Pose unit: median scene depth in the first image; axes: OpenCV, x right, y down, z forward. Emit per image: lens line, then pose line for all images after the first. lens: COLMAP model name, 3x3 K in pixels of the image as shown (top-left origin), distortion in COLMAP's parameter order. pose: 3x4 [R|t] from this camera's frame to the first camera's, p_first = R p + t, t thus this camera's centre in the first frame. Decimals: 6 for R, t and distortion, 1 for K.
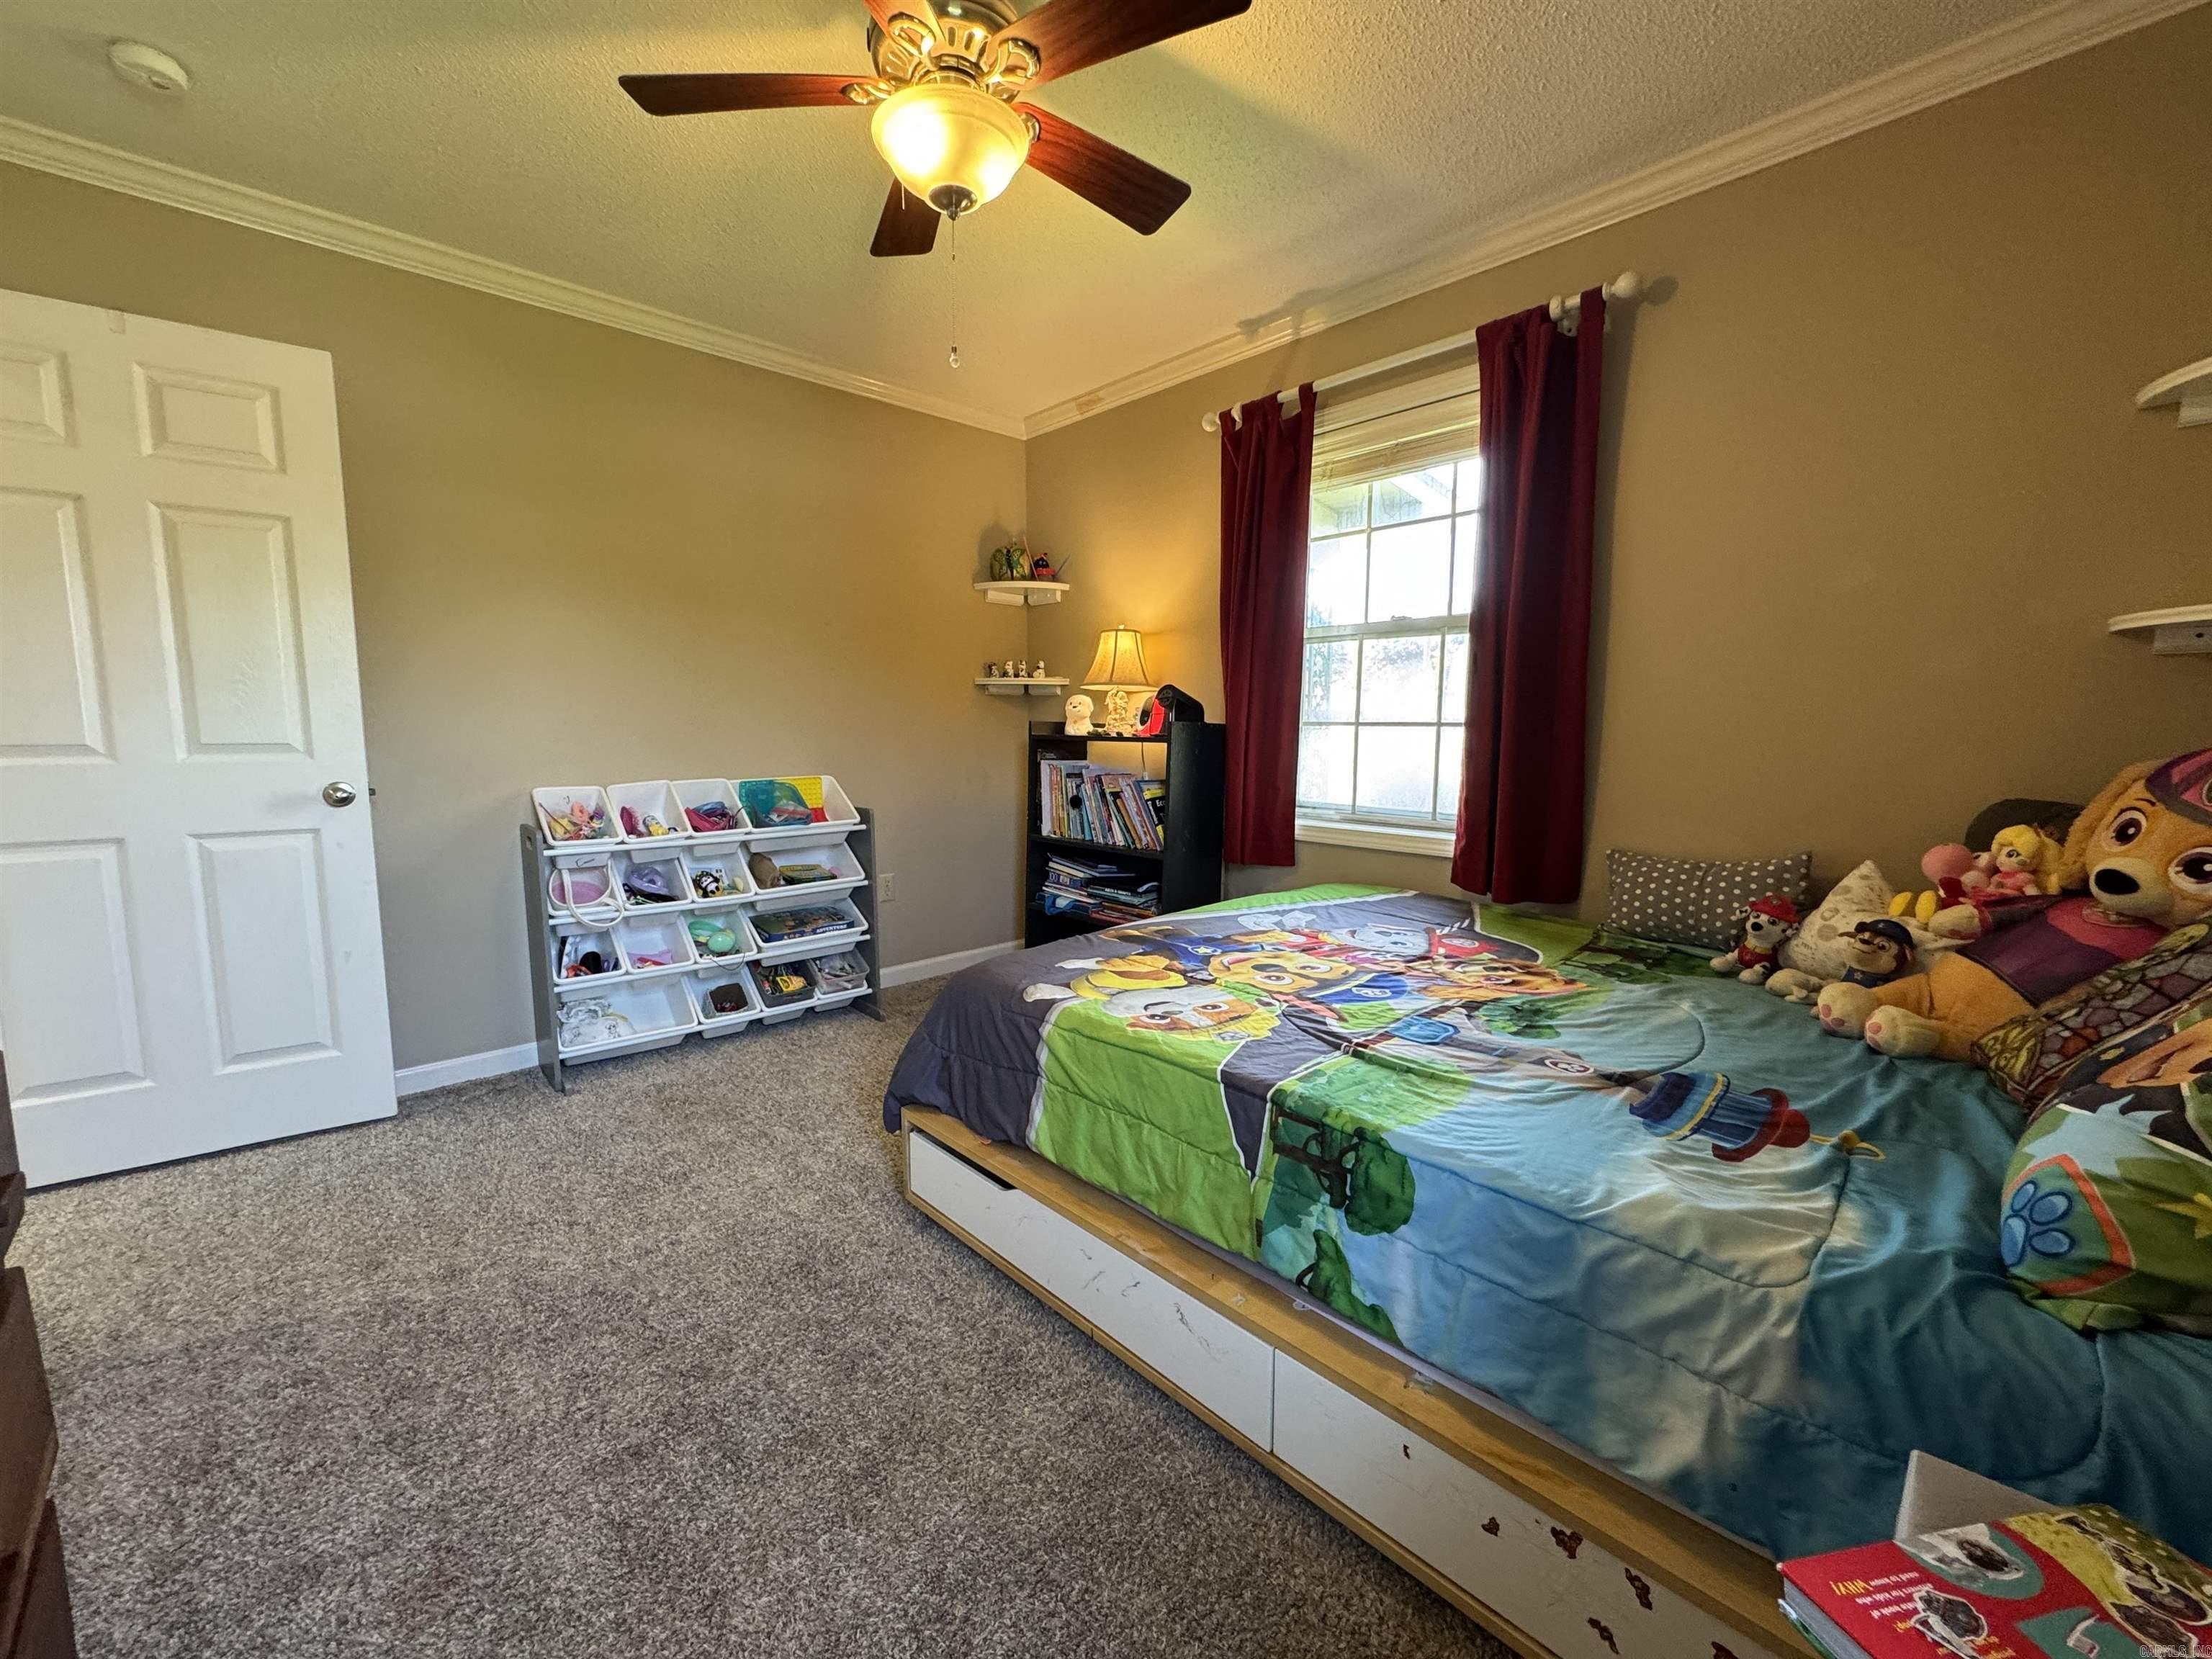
lens RADIAL K [[872.1, 0, 1106.0], [0, 872.1, 829.5], [0, 0, 1]] dist [-0.001562, 0.000672]
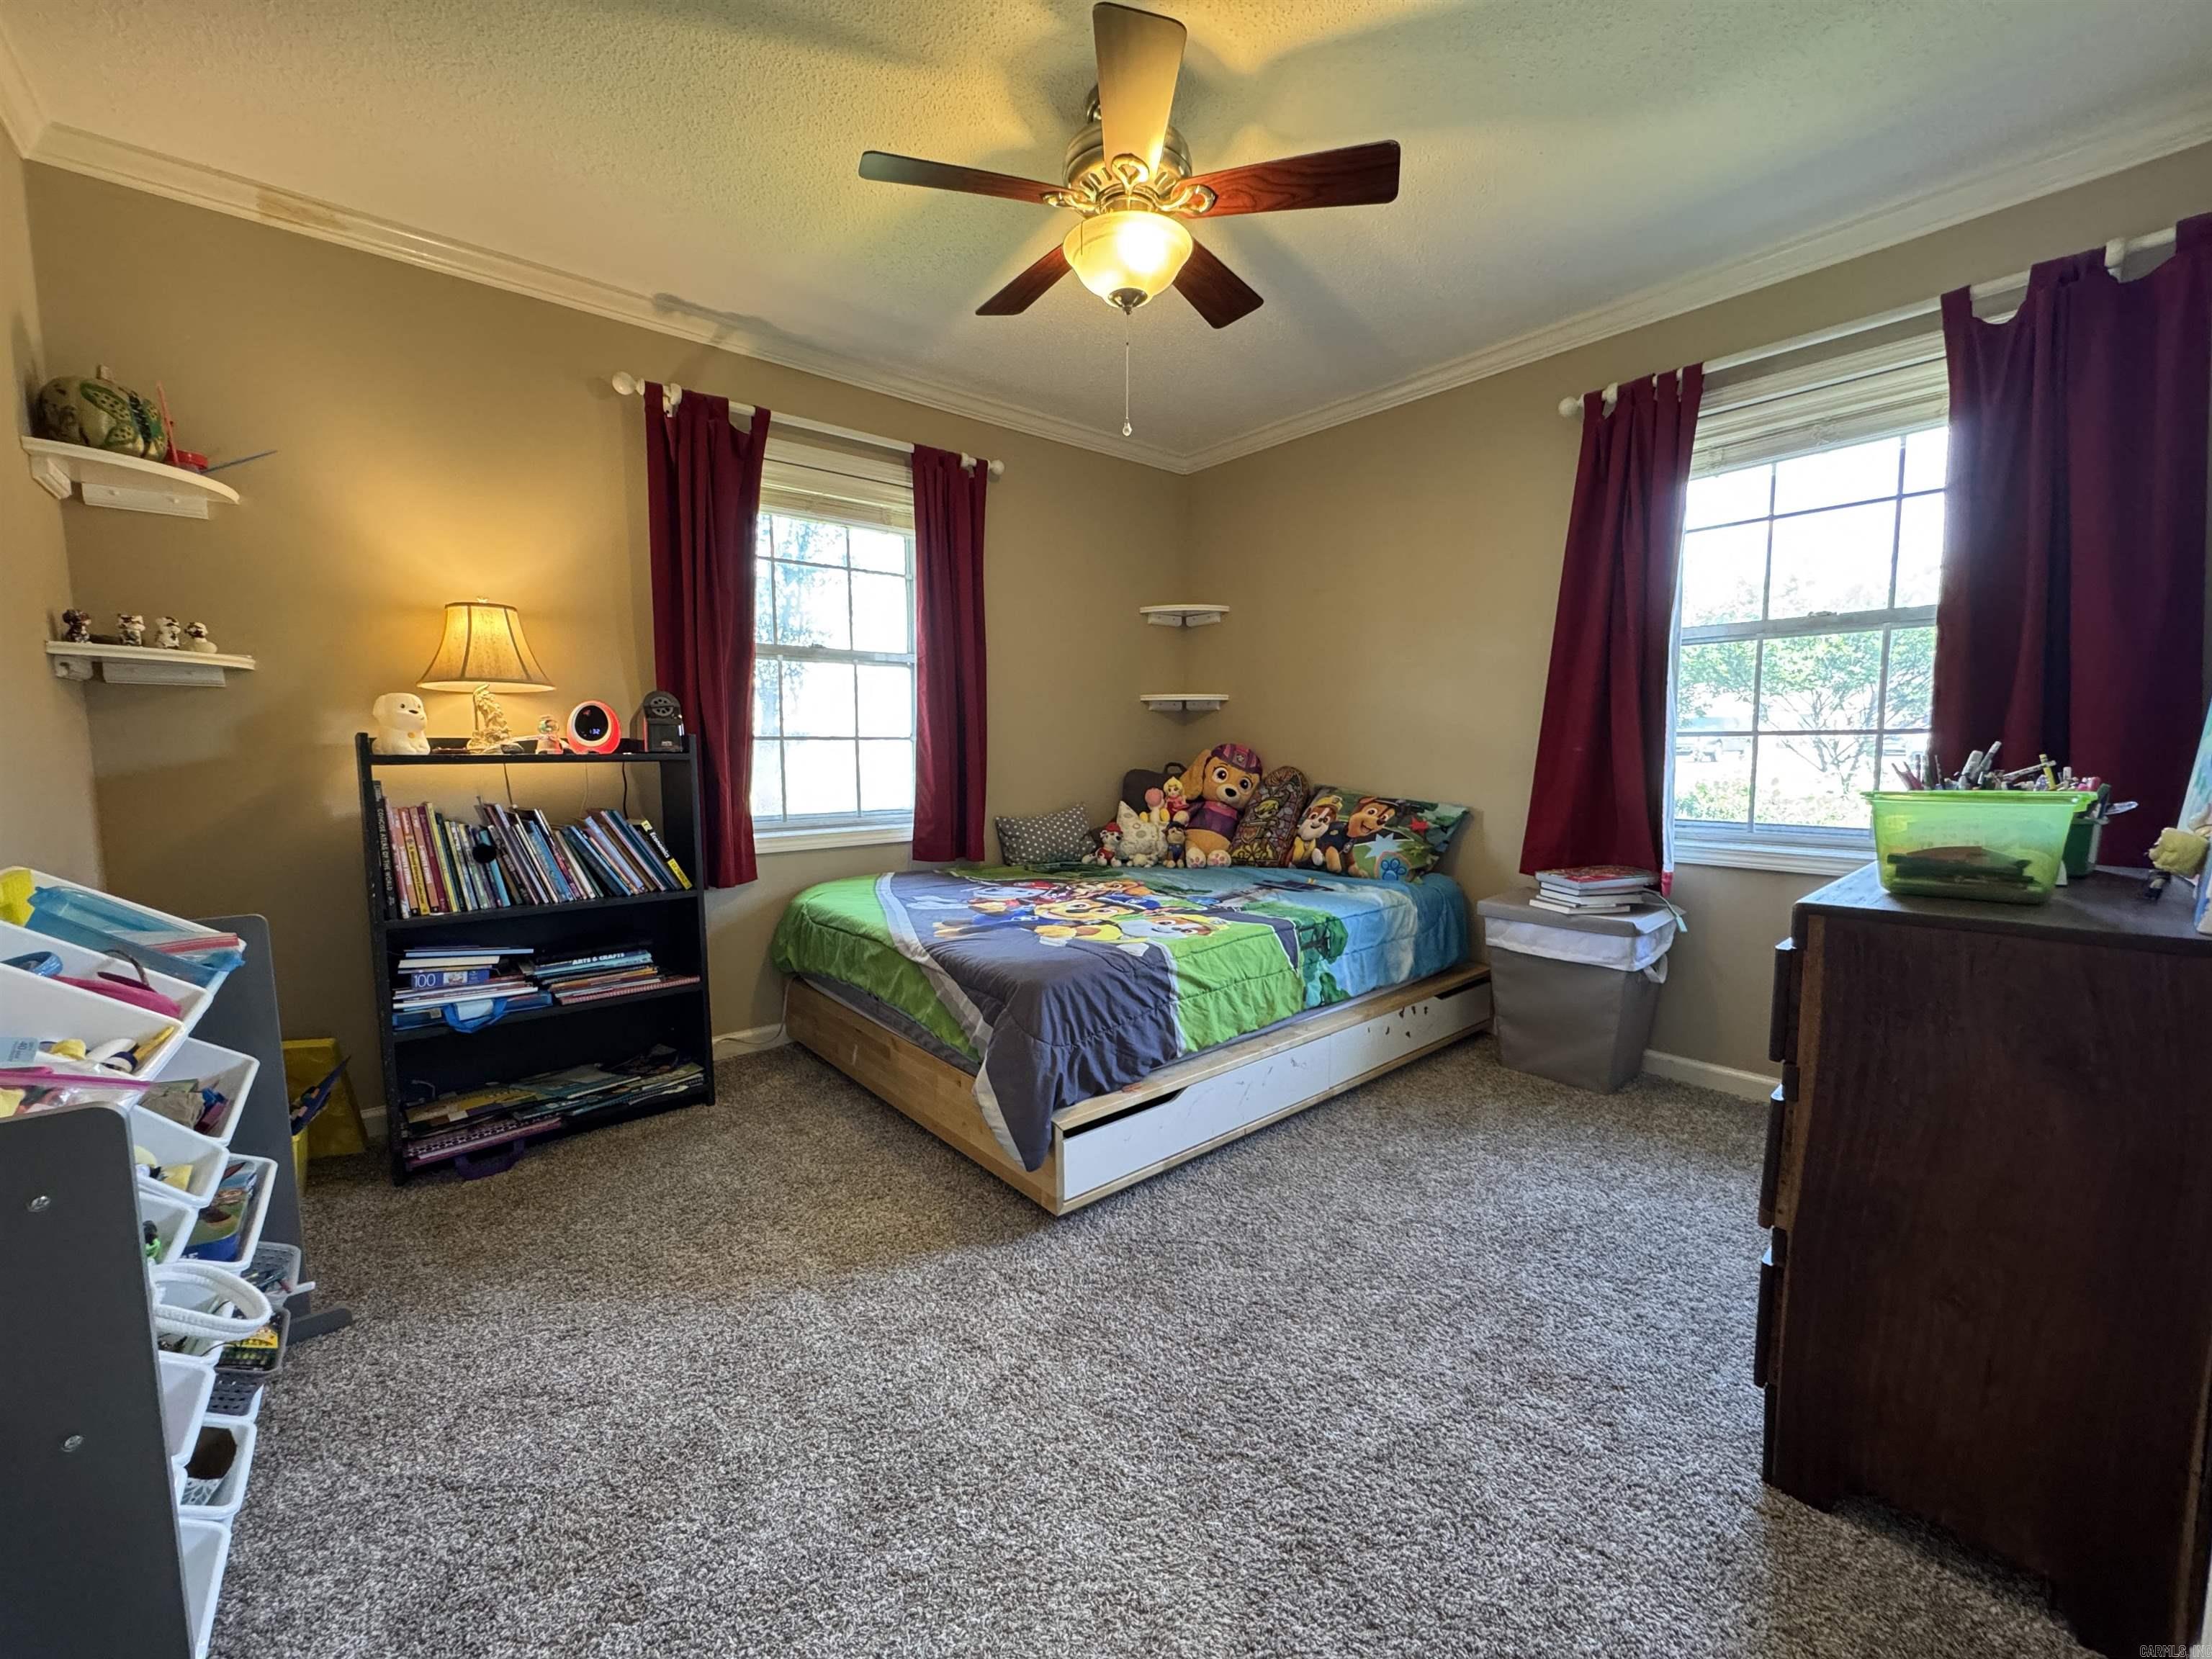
lens RADIAL K [[872.1, 0, 1106.0], [0, 872.1, 829.5], [0, 0, 1]] dist [-0.001562, 0.000672]
pose [[0.068035, -0.099874, 0.992671, -0.863574], [0.123256, 0.988196, 0.090976, -0.066686], [-0.990040, 0.116163, 0.079542, 0.607779]]
